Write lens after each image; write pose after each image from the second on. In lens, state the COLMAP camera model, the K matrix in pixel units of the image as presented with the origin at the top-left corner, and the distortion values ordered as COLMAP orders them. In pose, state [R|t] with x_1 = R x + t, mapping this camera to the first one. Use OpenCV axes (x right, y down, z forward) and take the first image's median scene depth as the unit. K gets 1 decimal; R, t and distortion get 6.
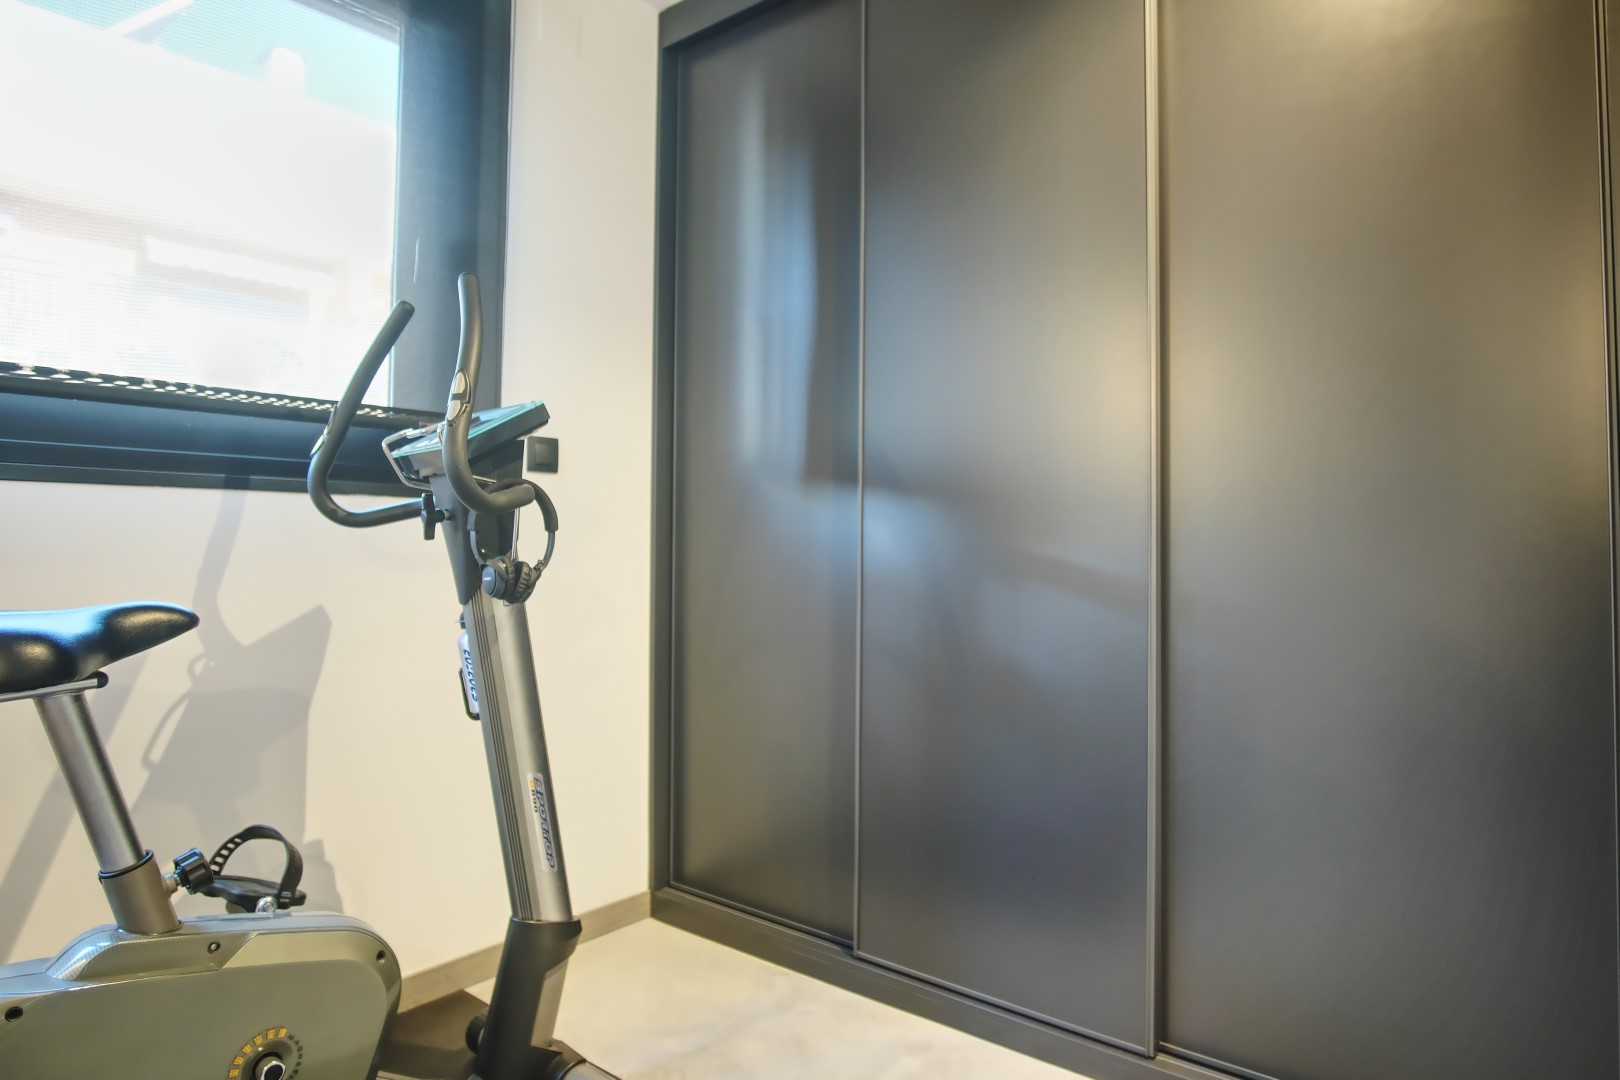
lens RADIAL K [[905.5, 0, 812.1], [0, 905.5, 516.6], [0, 0, 1]] dist [-0.034949, 0.008057]
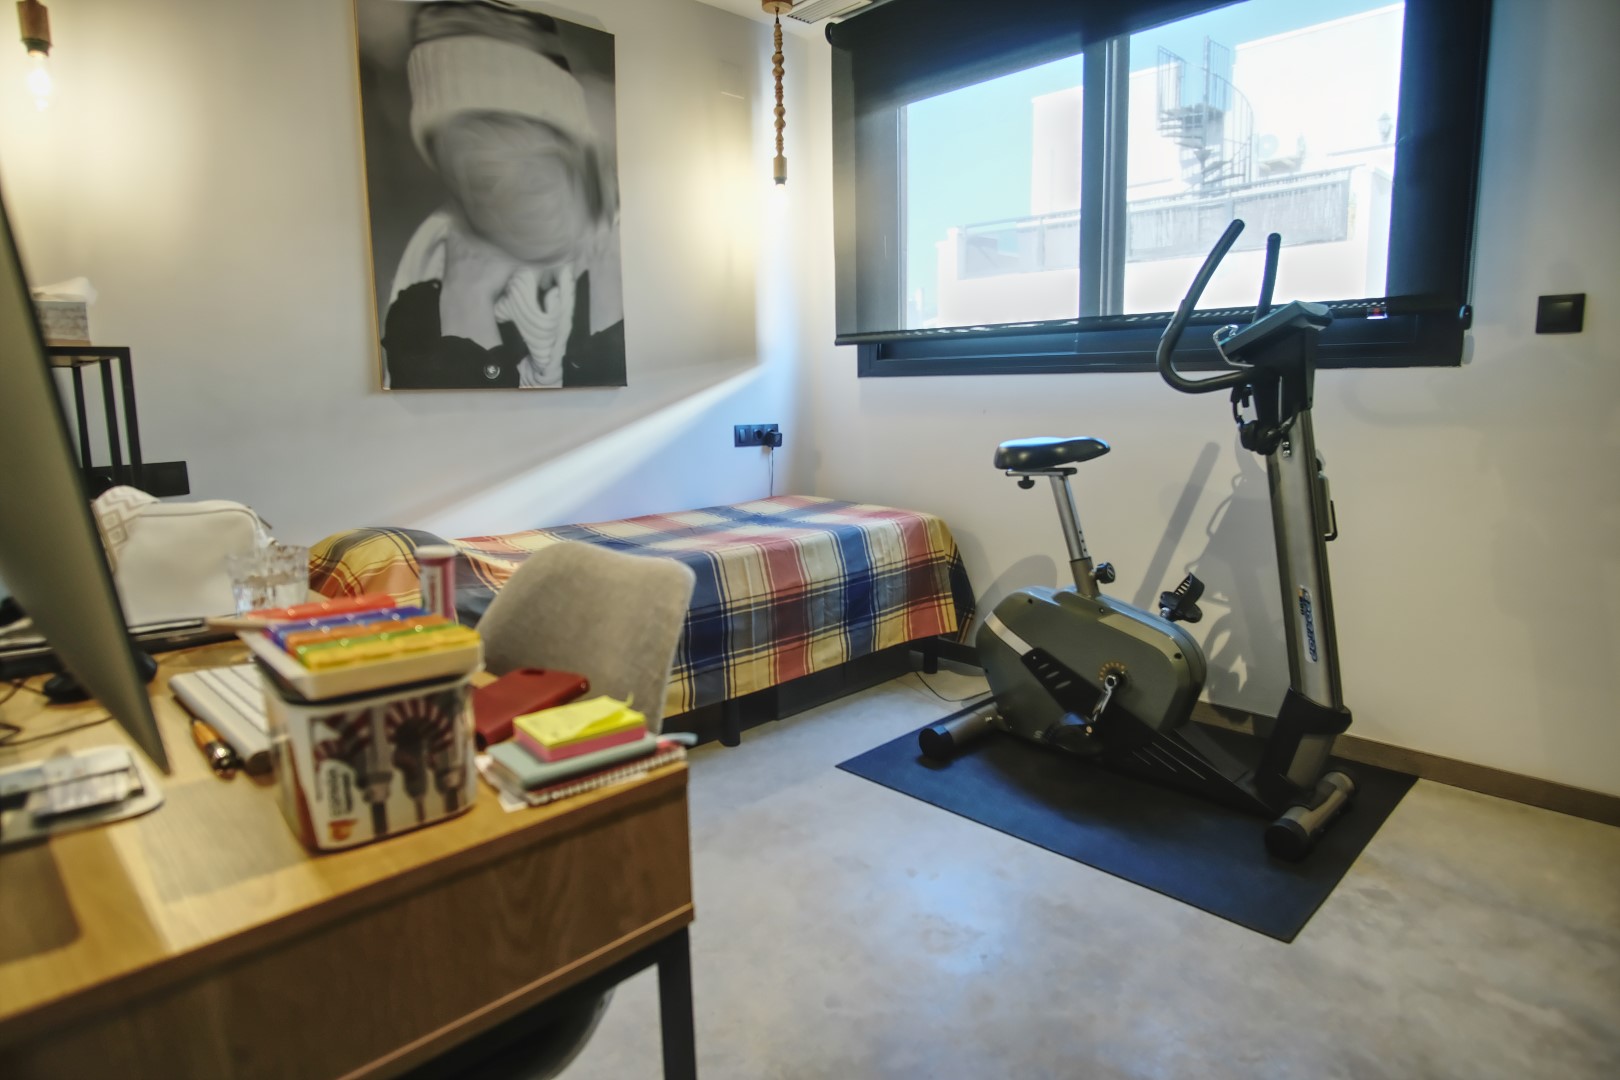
lens RADIAL K [[905.5, 0, 812.1], [0, 905.5, 516.6], [0, 0, 1]] dist [-0.034949, 0.008057]
pose [[-0.098571, 0.130891, -0.986484, 1.147530], [0.040927, 0.991006, 0.127402, 0.000092], [0.994288, -0.027816, -0.103042, 0.495997]]
